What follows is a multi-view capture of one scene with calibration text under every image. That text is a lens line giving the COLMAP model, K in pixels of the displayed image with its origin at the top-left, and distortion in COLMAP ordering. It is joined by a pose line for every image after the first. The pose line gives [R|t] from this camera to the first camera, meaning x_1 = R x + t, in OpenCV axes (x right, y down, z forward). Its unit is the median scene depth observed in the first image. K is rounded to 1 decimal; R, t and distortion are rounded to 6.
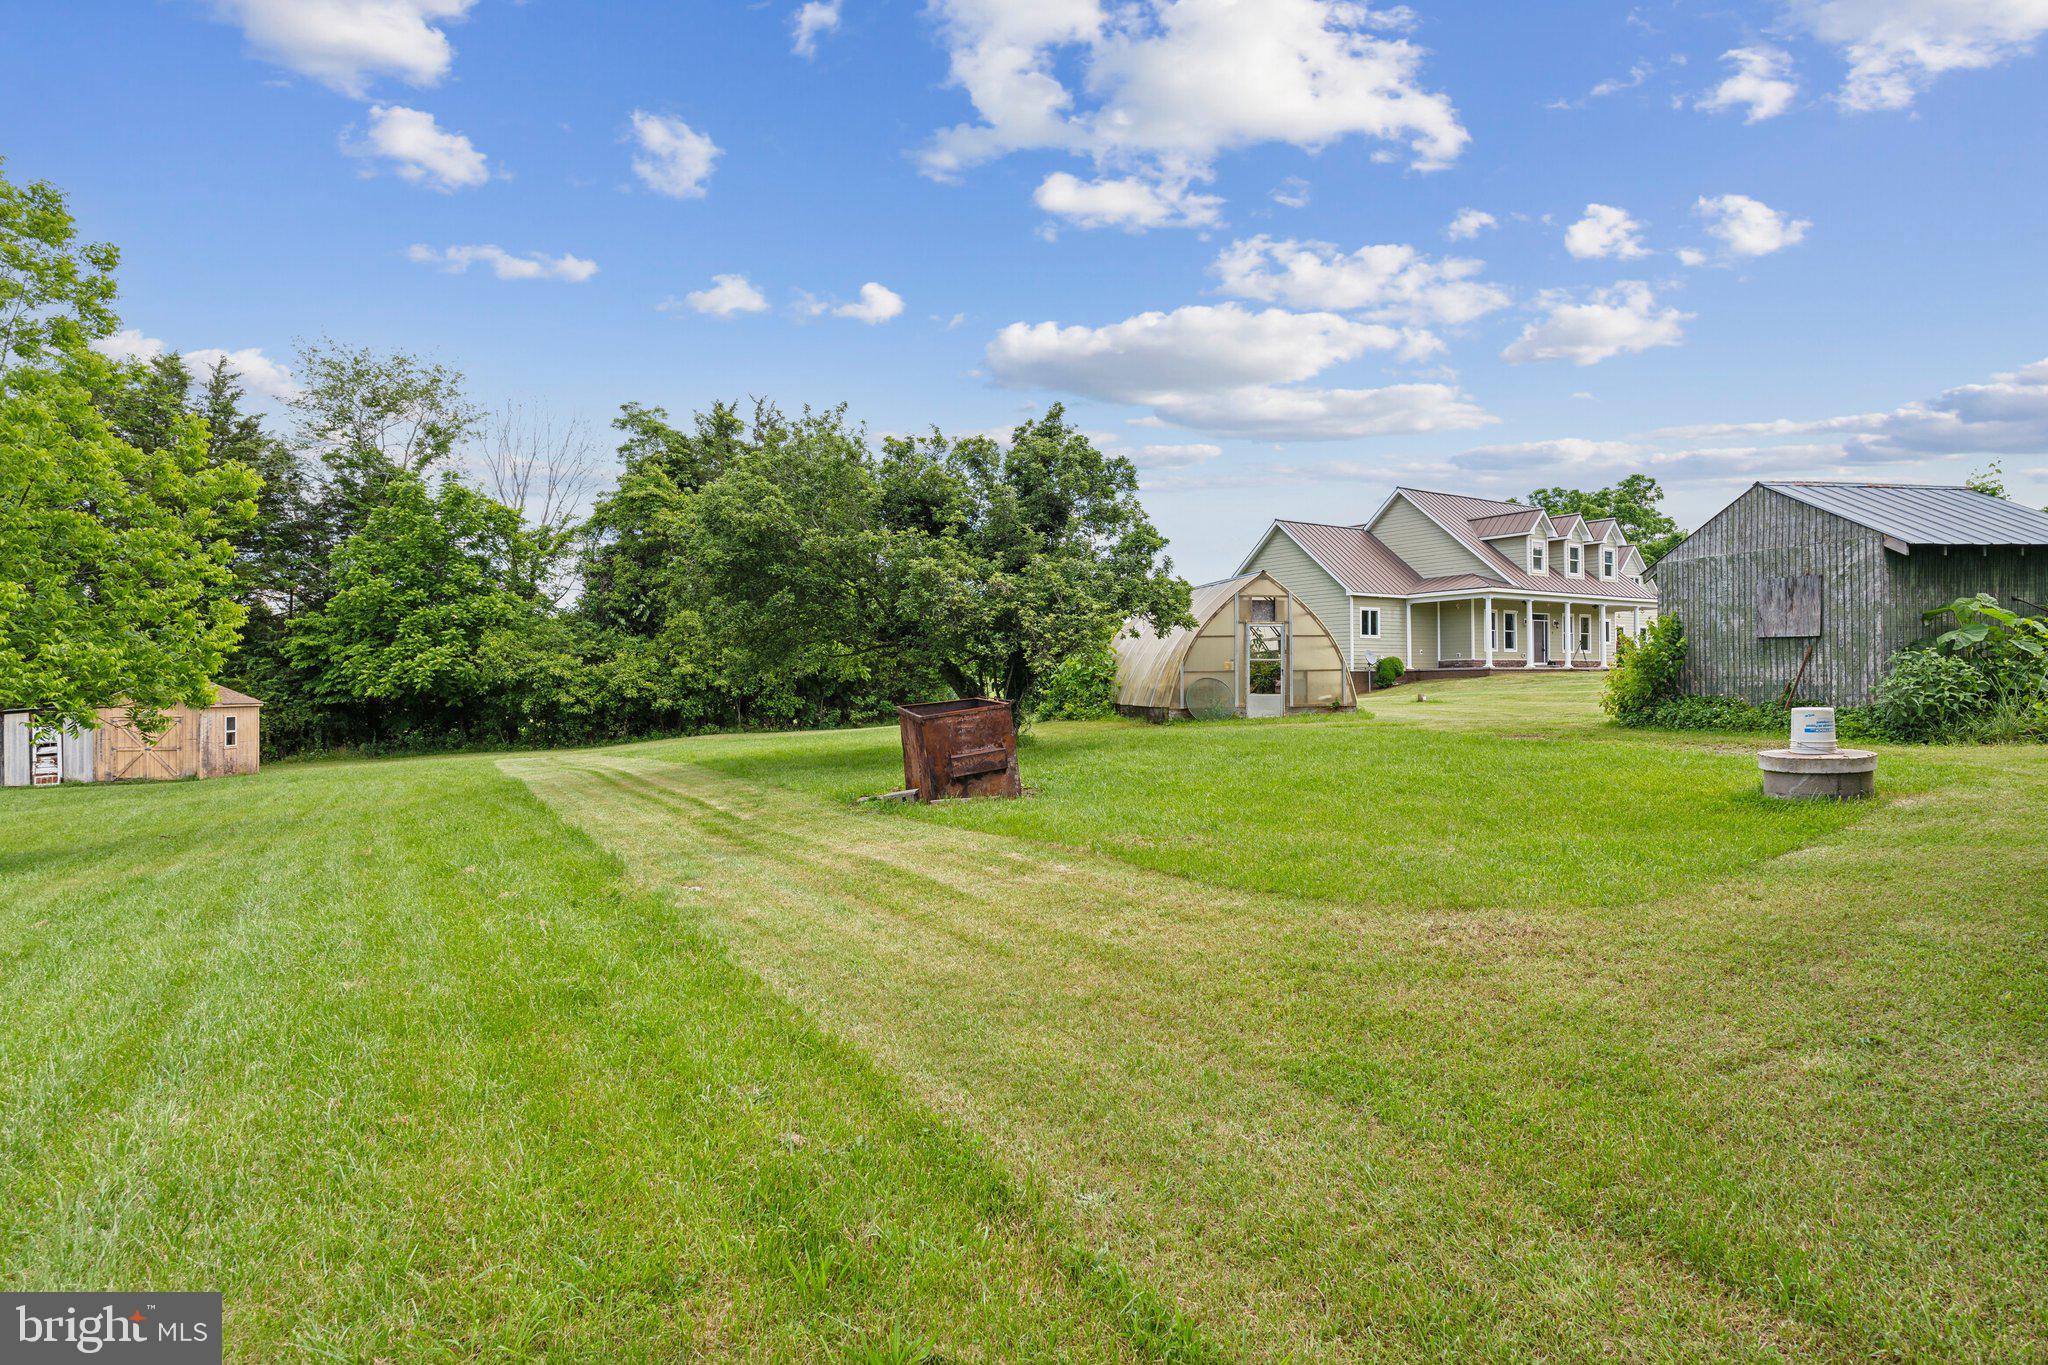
lens RADIAL K [[1179.6, 0, 1025.1], [0, 1179.6, 679.8], [0, 0, 1]] dist [-0.000840, 0.000404]
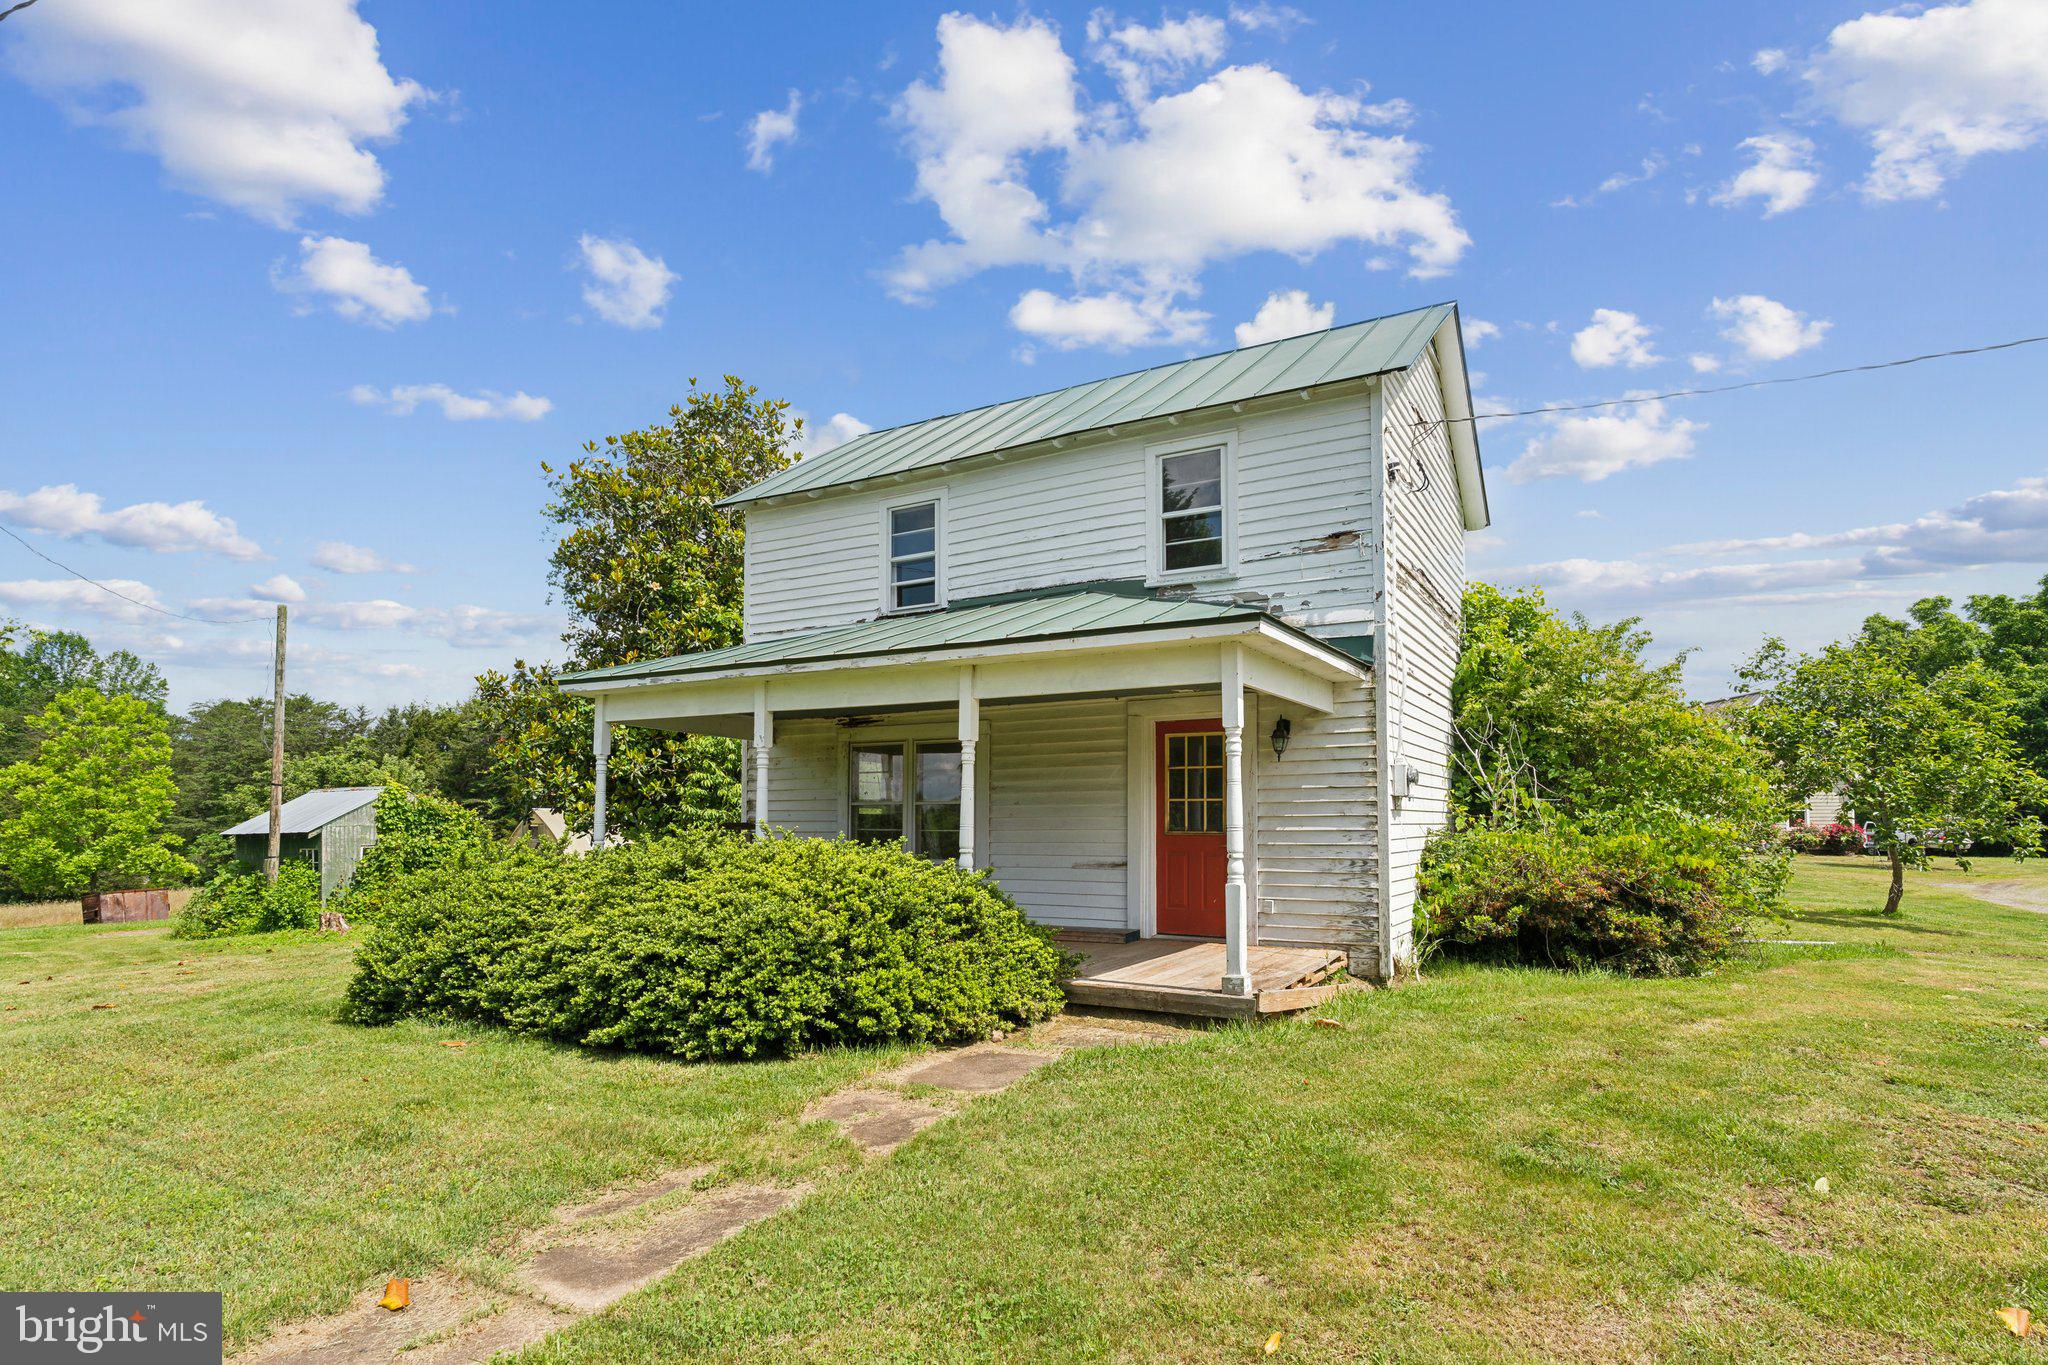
lens RADIAL K [[1066.6, 0, 1023.2], [0, 1066.6, 683.8], [0, 0, 1]] dist [-0.000214, 0.000120]
pose [[0.999592, -0.026185, 0.011445, 0.000927], [0.027361, 0.992528, -0.118907, -0.016760], [-0.008246, 0.119171, 0.992839, 0.195773]]
